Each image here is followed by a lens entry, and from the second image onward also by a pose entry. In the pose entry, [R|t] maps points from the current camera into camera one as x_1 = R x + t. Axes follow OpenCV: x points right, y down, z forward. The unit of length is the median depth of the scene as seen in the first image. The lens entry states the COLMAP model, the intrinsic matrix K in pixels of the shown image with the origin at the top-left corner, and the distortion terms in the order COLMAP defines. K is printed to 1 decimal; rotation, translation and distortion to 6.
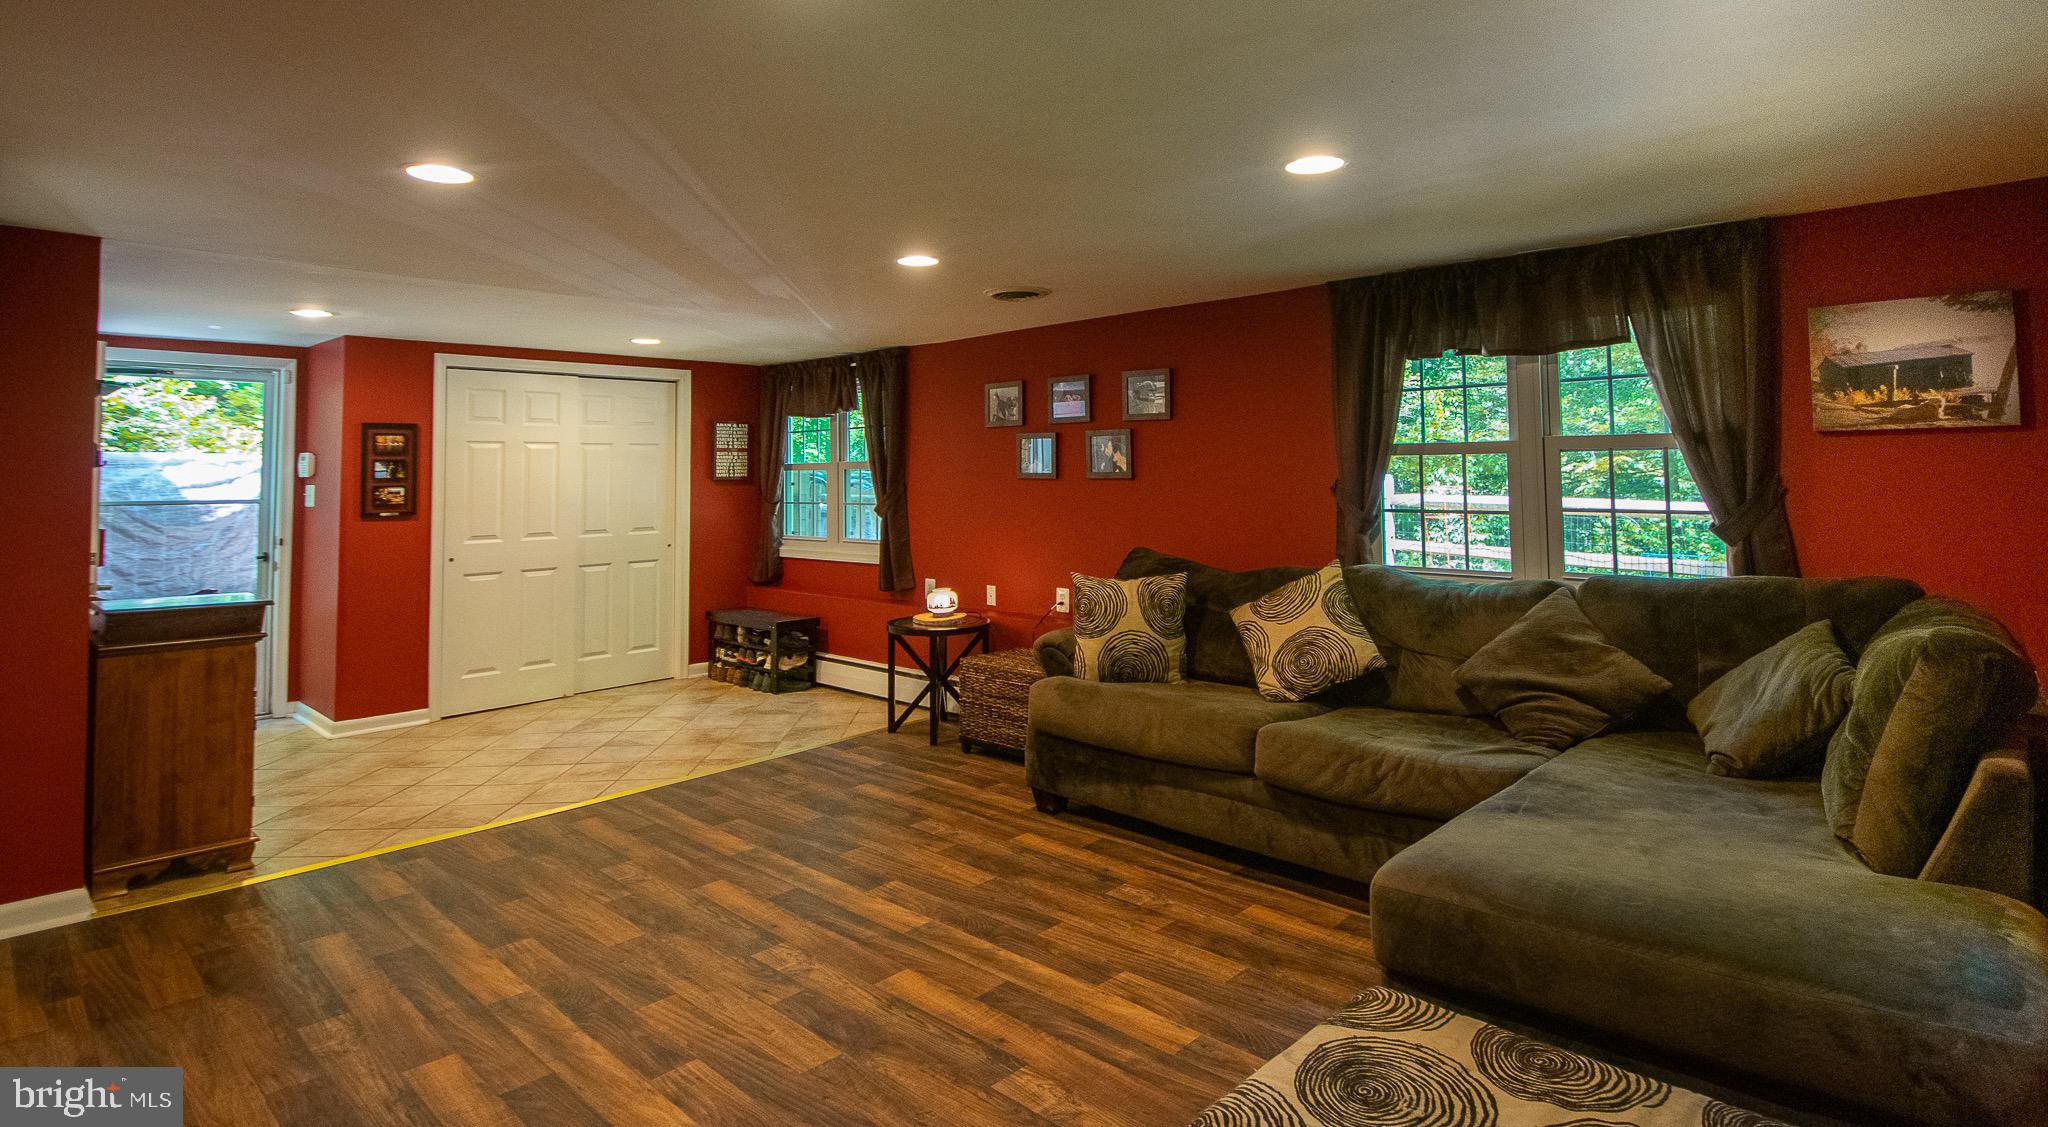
lens RADIAL K [[1051.4, 0, 1022.1], [0, 1051.4, 563.7], [0, 0, 1]] dist [0.000735, 0.000075]
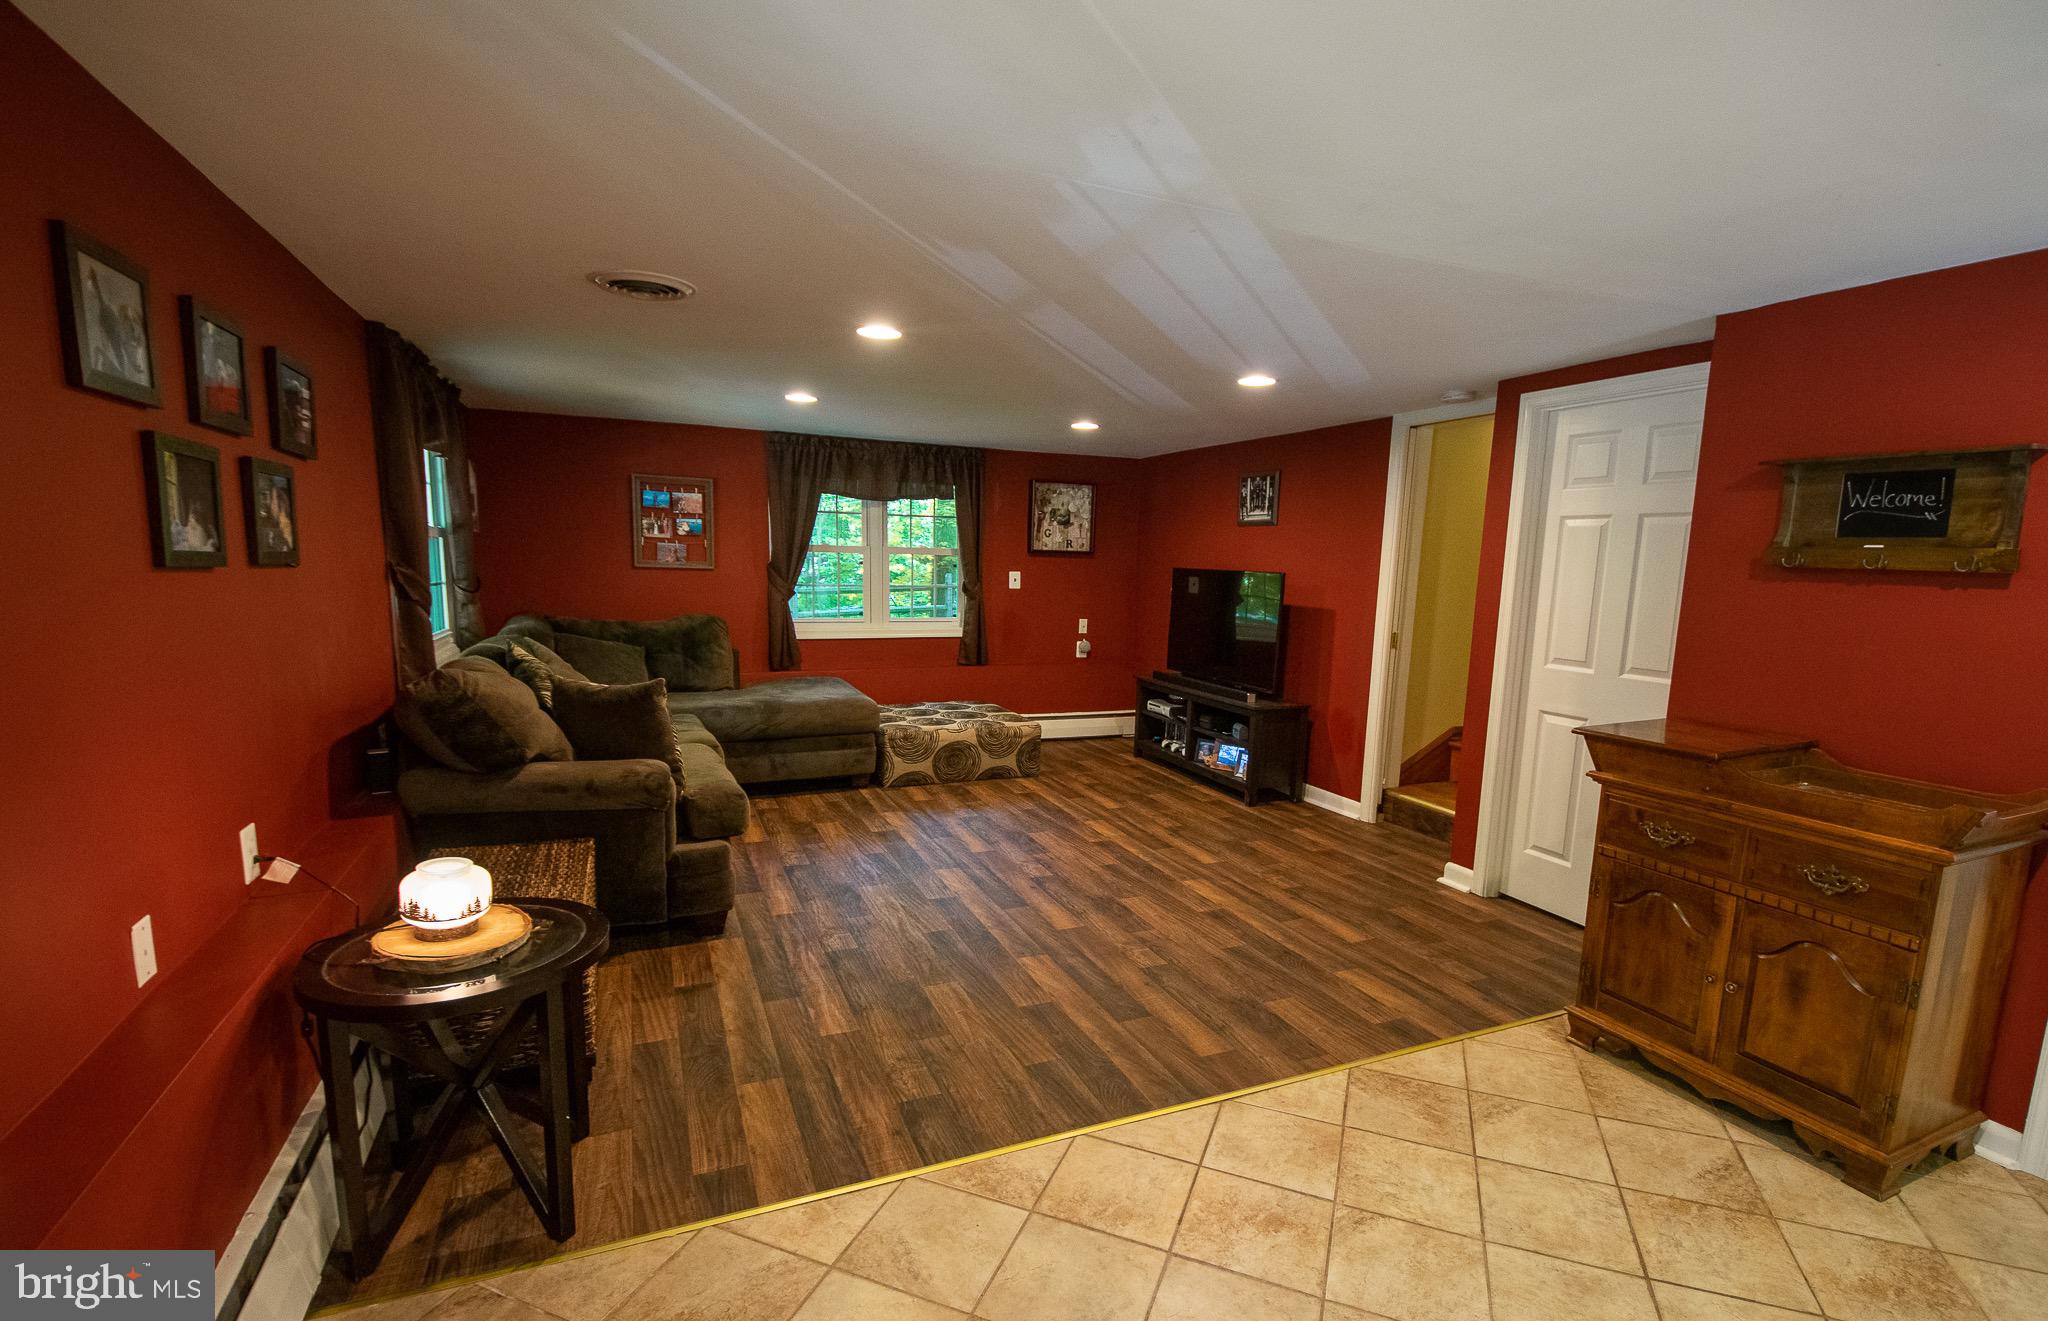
lens RADIAL K [[901.8, 0, 1024.4], [0, 901.8, 672.2], [0, 0, 1]] dist [-0.000152, -0.000003]
pose [[-0.918039, -0.081261, 0.388074, -0.651595], [0.003635, 0.977006, 0.213182, -0.189743], [-0.396474, 0.197120, -0.896634, 1.970948]]
